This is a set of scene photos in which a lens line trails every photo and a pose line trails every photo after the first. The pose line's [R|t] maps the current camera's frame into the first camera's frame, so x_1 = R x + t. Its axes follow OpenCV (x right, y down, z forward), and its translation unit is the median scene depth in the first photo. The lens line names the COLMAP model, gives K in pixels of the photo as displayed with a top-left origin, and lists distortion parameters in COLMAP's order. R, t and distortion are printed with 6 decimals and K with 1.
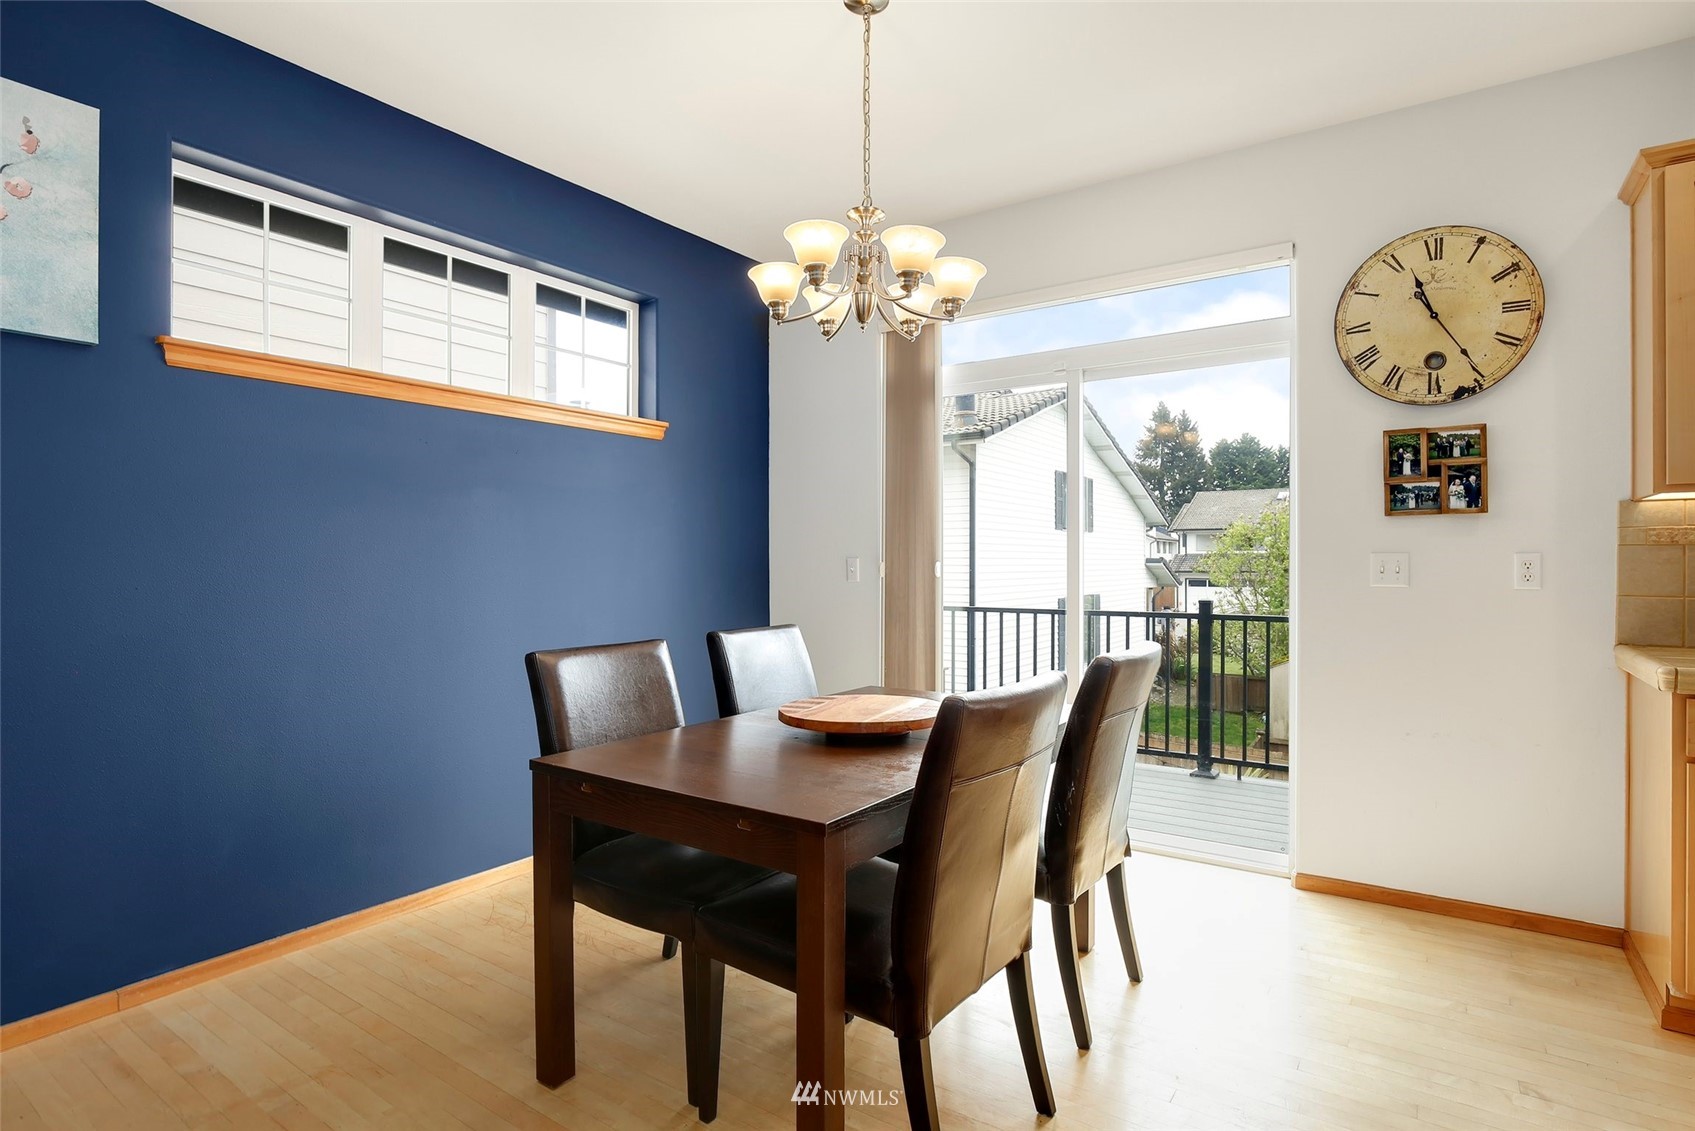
lens RADIAL K [[873.0, 0, 846.8], [0, 873.0, 566.9], [0, 0, 1]] dist [-0.001295, -0.000410]
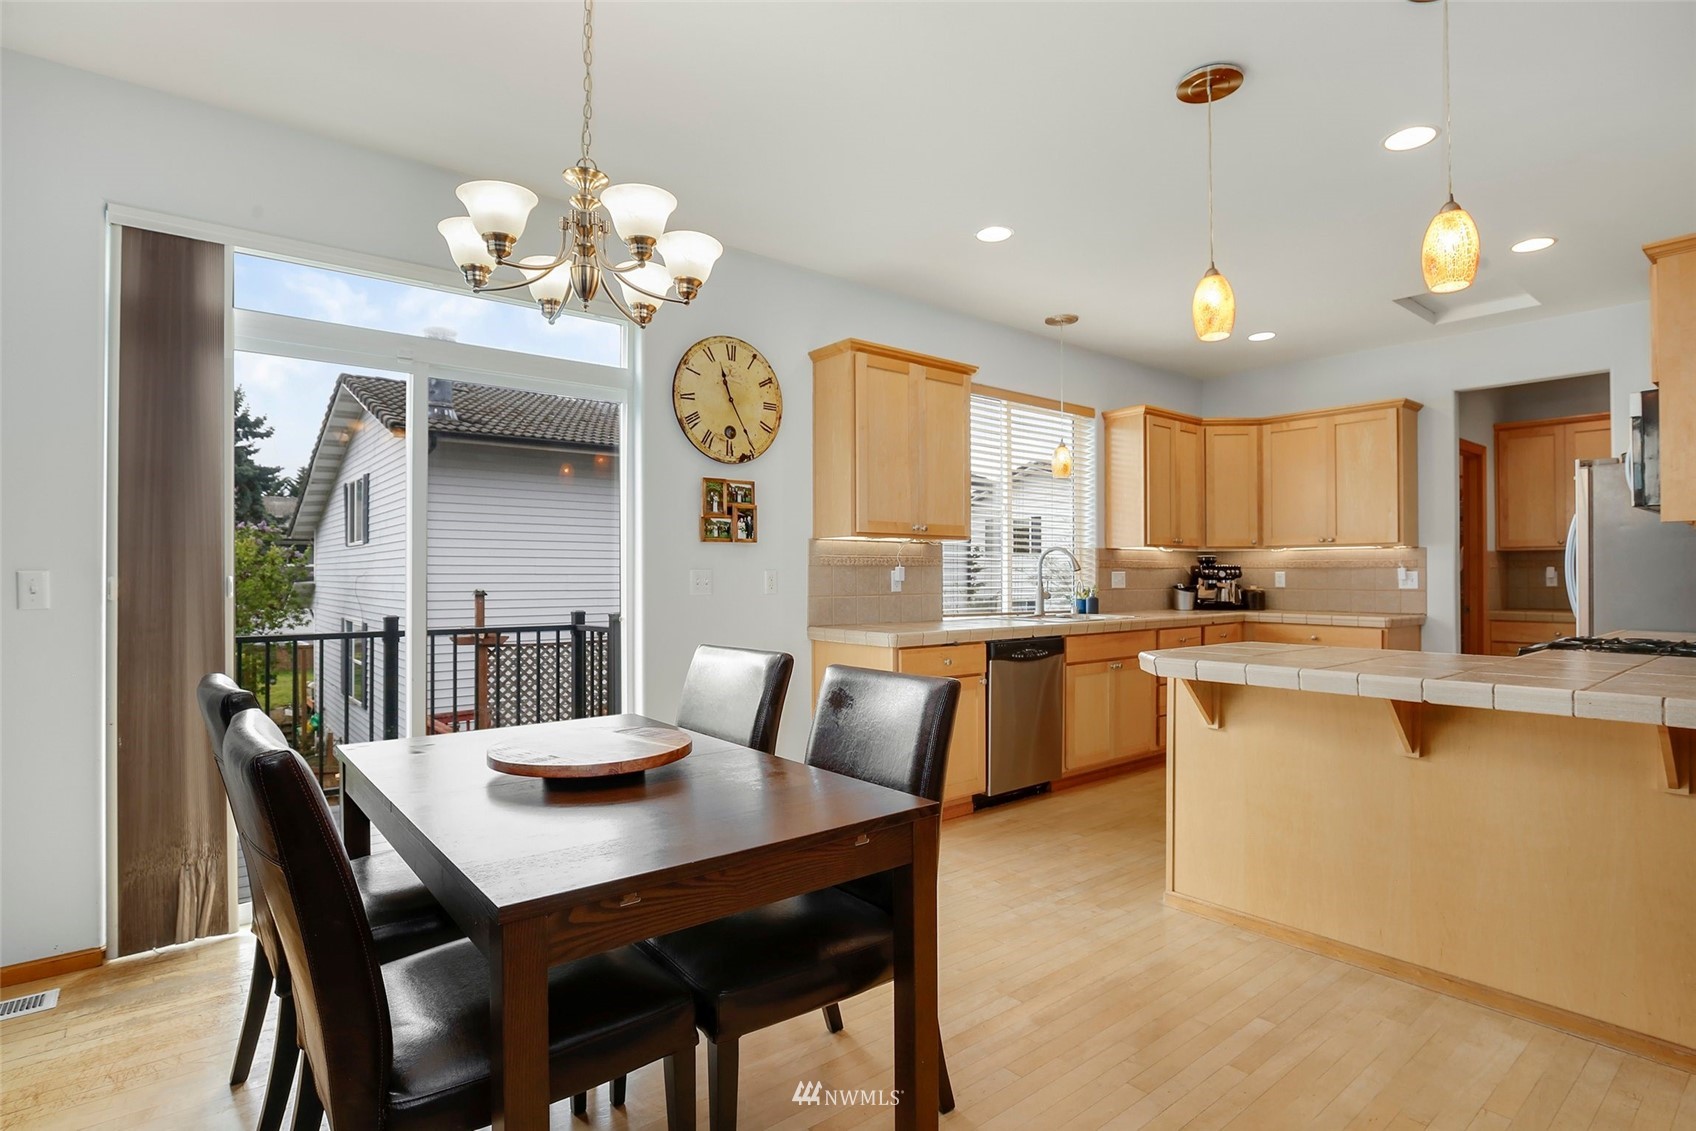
lens RADIAL K [[895.4, 0, 852.7], [0, 895.4, 568.0], [0, 0, 1]] dist [-0.004966, -0.000567]
pose [[0.269938, 0.006961, 0.962853, -0.652119], [0.006195, 0.999941, -0.008966, -0.004603], [-0.962858, 0.008385, 0.269878, 0.425891]]
